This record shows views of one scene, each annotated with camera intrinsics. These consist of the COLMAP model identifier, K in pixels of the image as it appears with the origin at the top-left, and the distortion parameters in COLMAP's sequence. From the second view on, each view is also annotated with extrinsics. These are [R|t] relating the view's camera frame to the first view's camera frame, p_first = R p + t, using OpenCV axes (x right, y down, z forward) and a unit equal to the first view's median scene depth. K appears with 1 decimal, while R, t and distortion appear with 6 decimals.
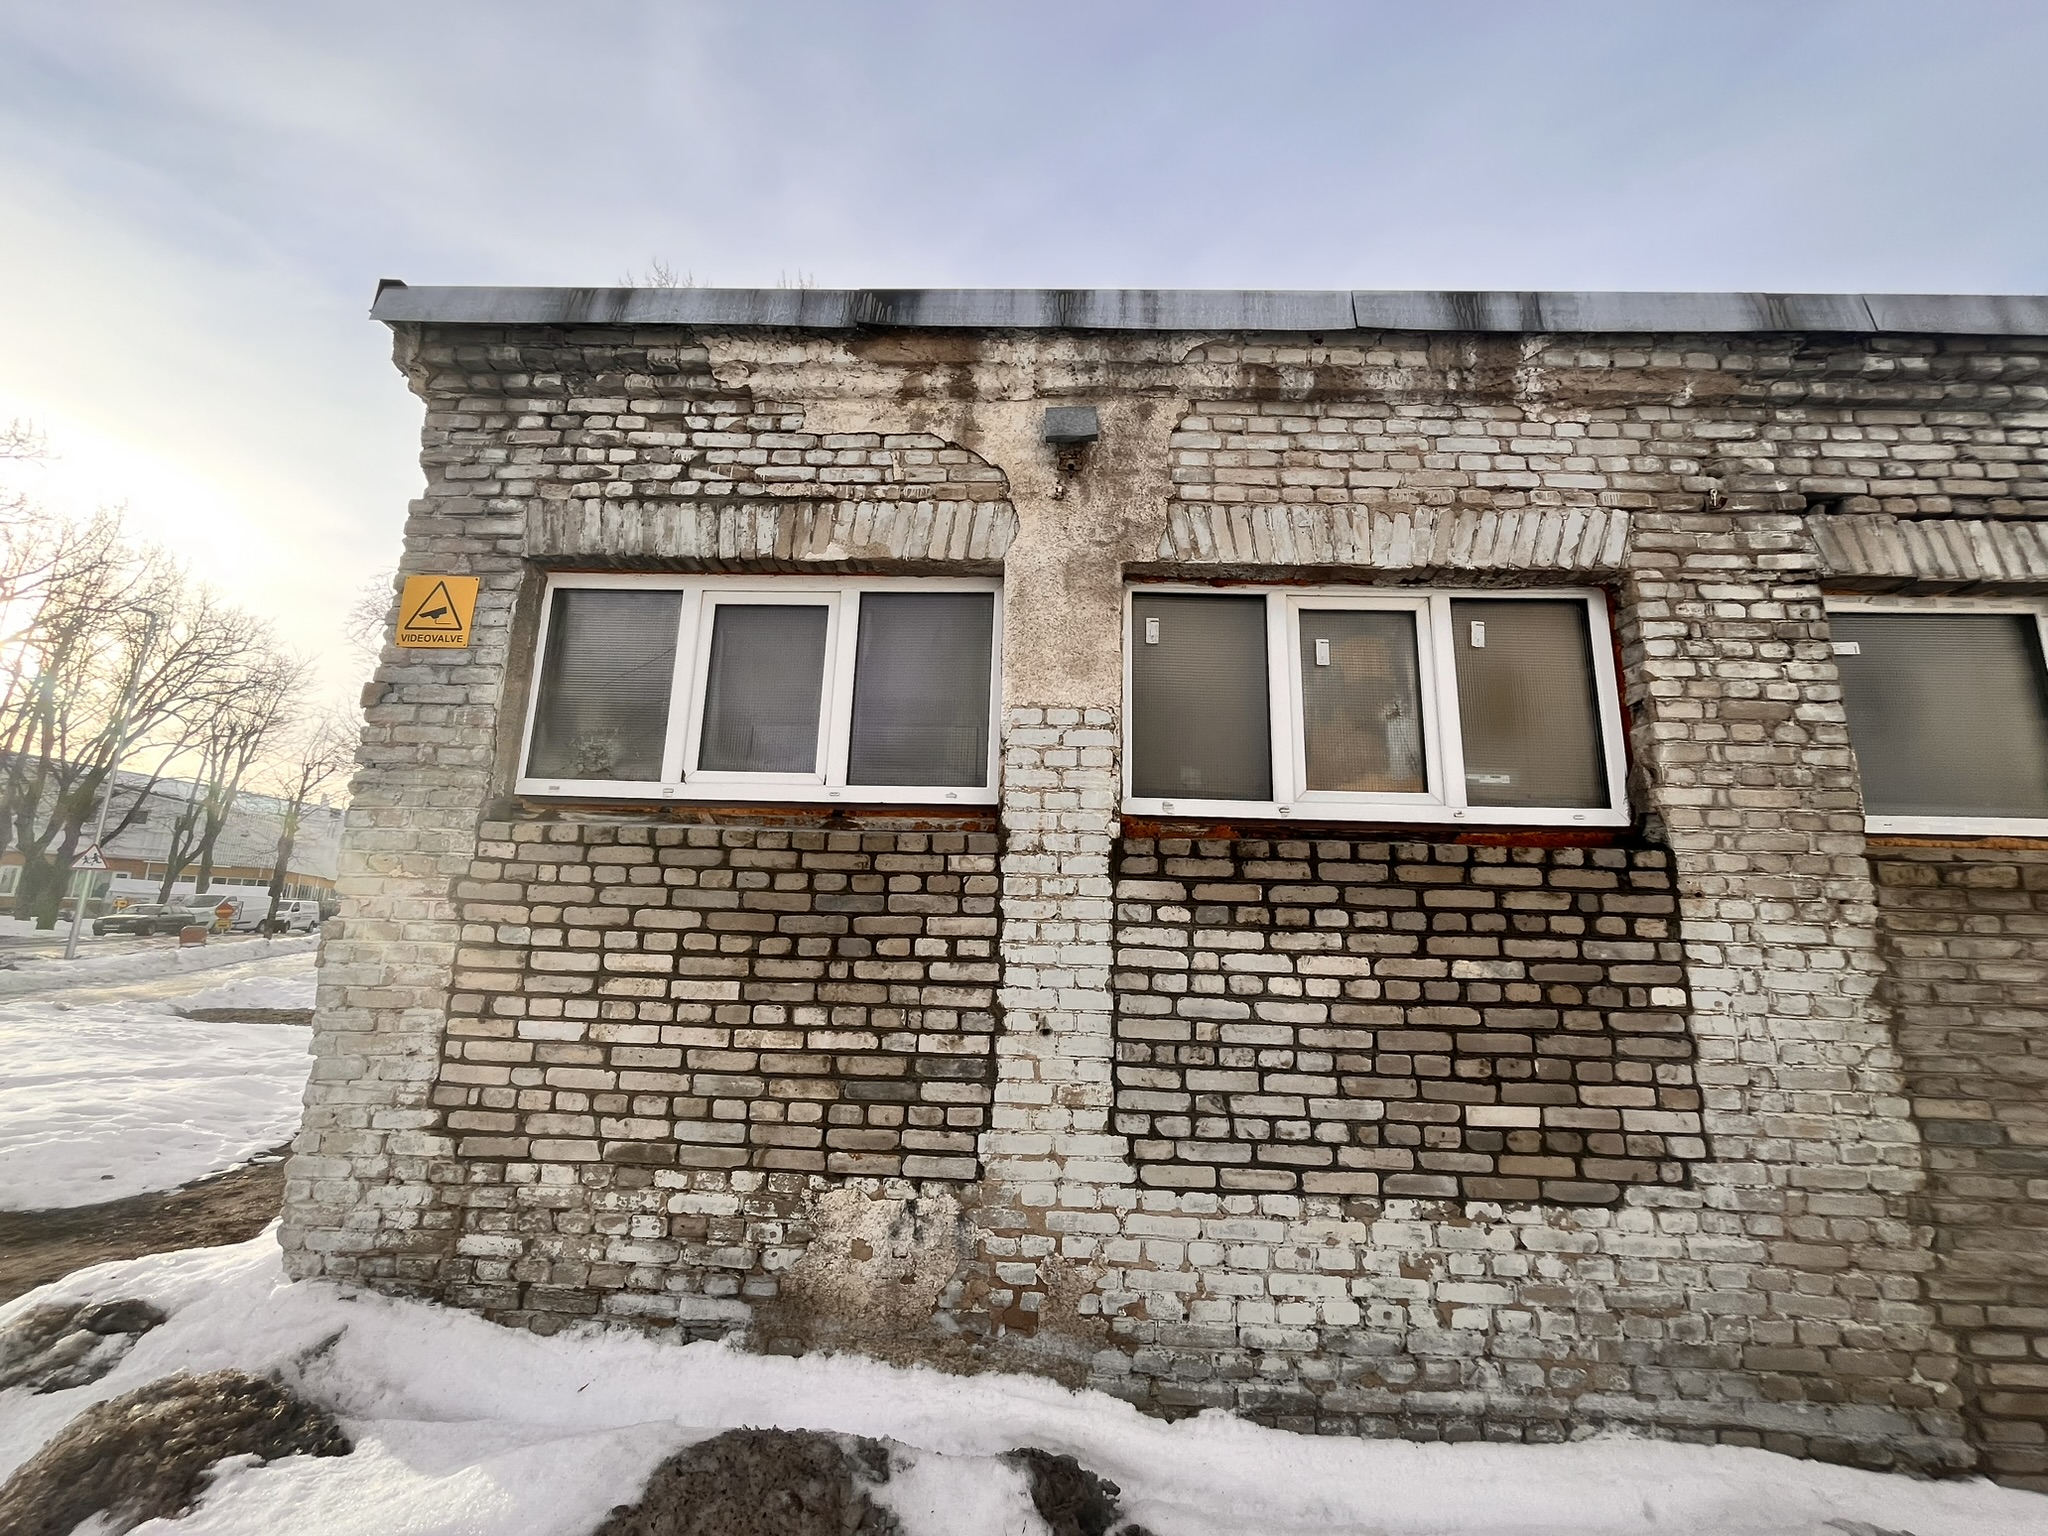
lens RADIAL K [[852.7, 0, 1028.3], [0, 852.7, 748.3], [0, 0, 1]] dist [-0.003019, -0.000376]
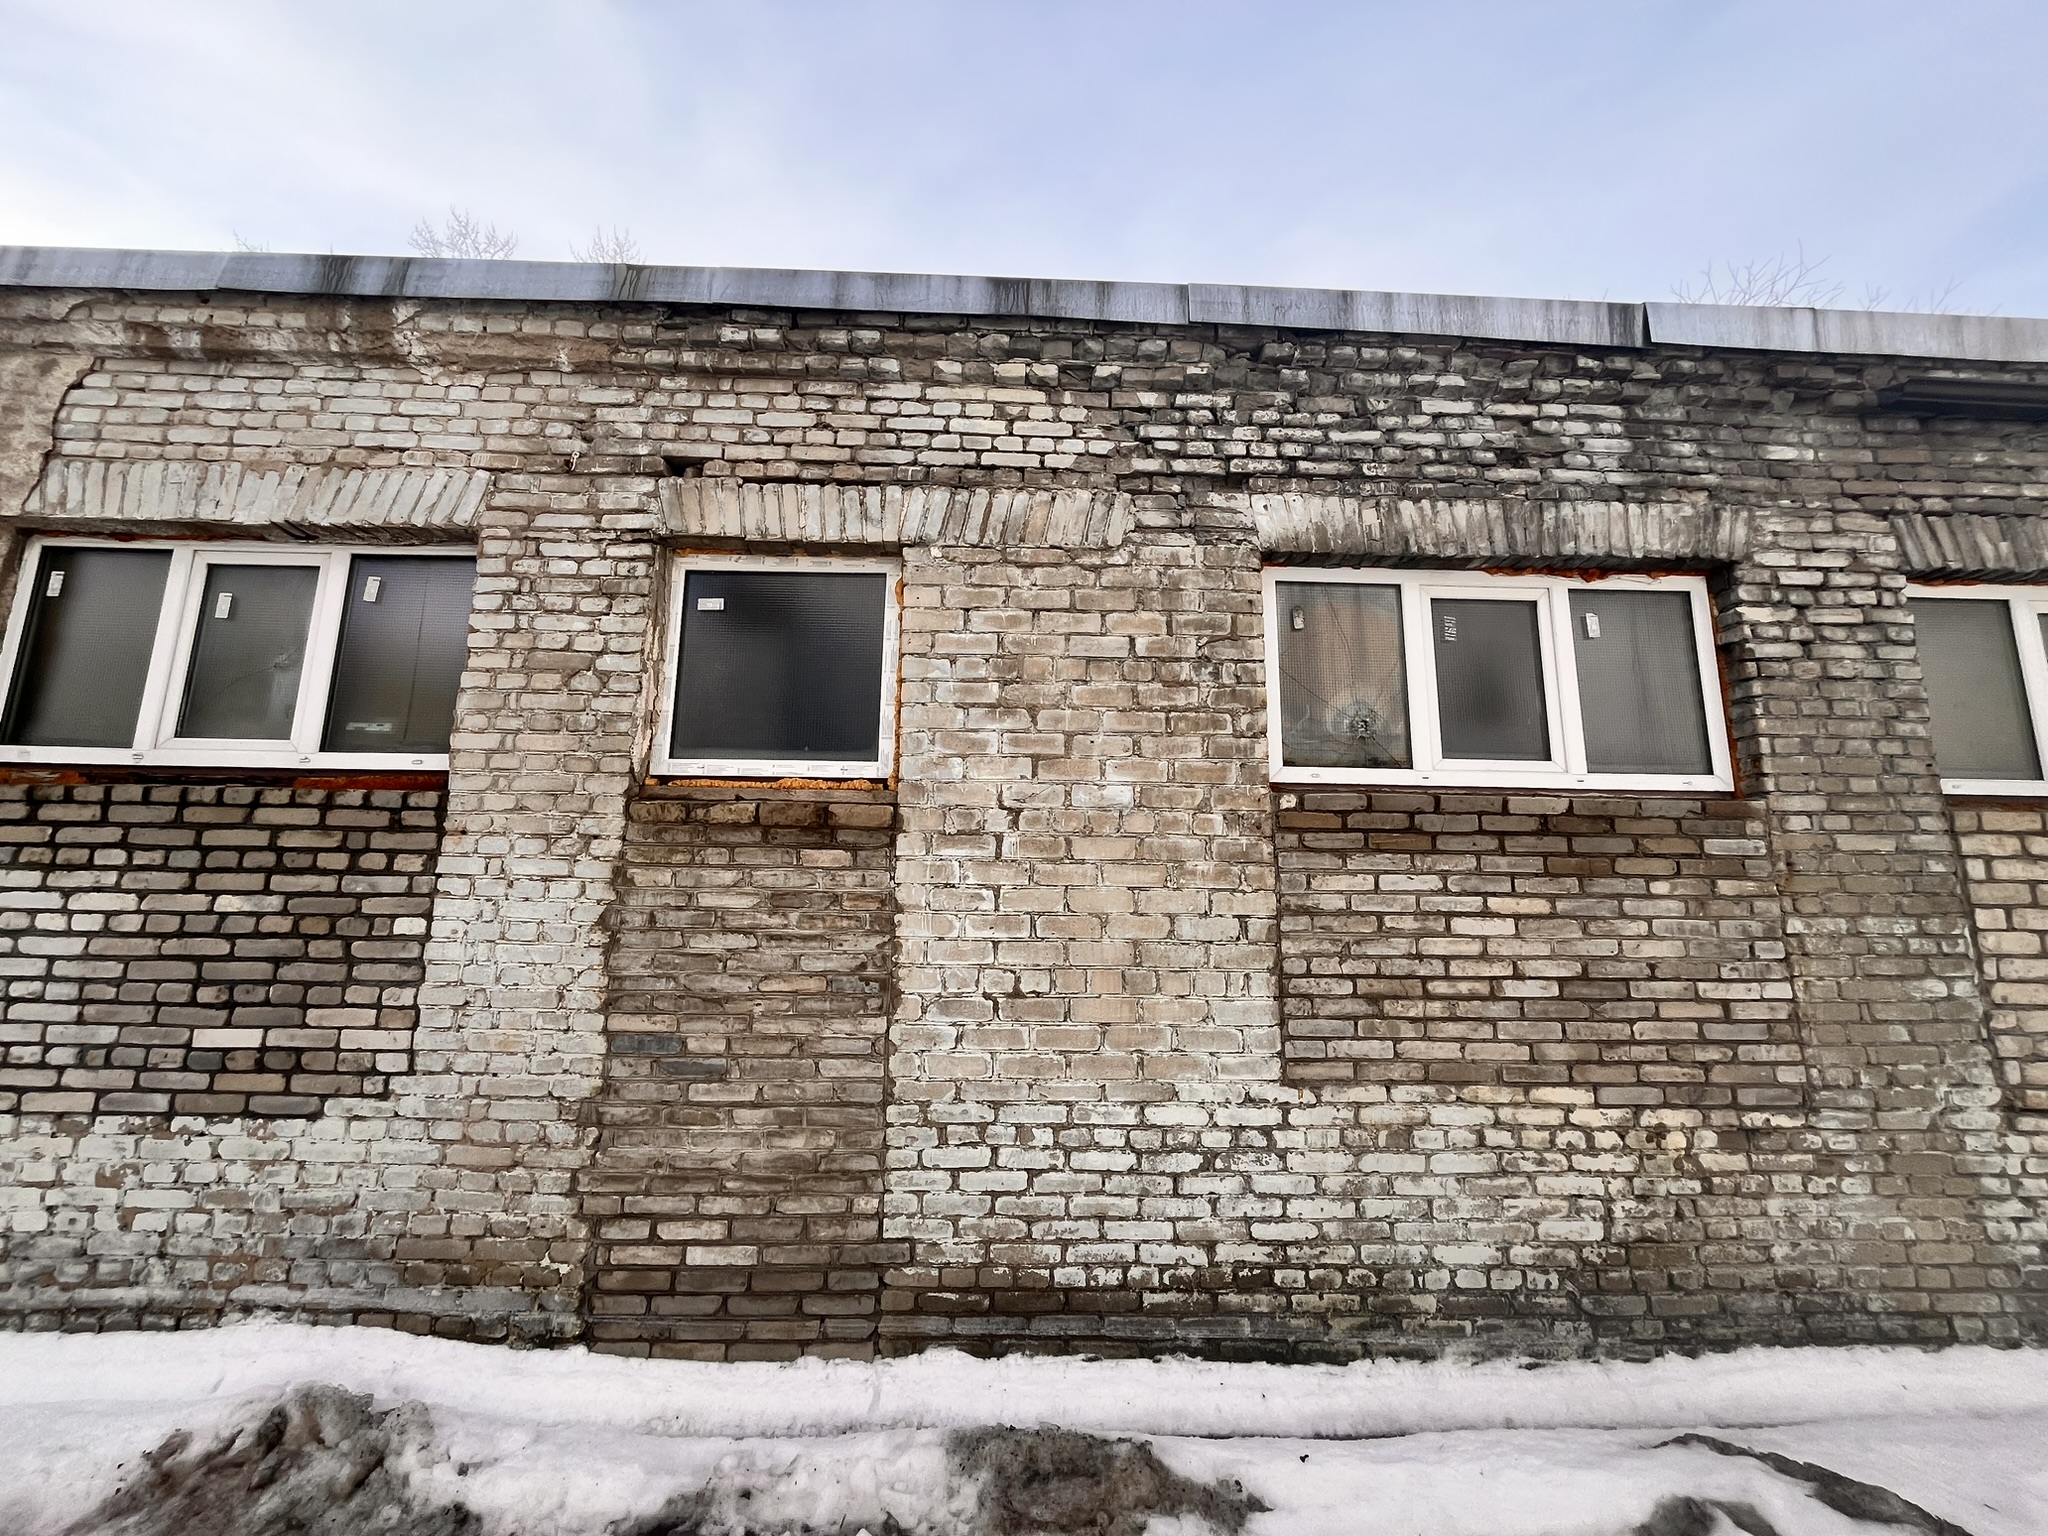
lens RADIAL K [[852.7, 0, 1024.7], [0, 852.7, 754.6], [0, 0, 1]] dist [-0.003019, -0.000376]
pose [[0.998164, -0.004039, 0.060438, 1.439970], [0.001951, 0.999400, 0.034572, 0.039059], [-0.060541, -0.034391, 0.997573, -0.111723]]
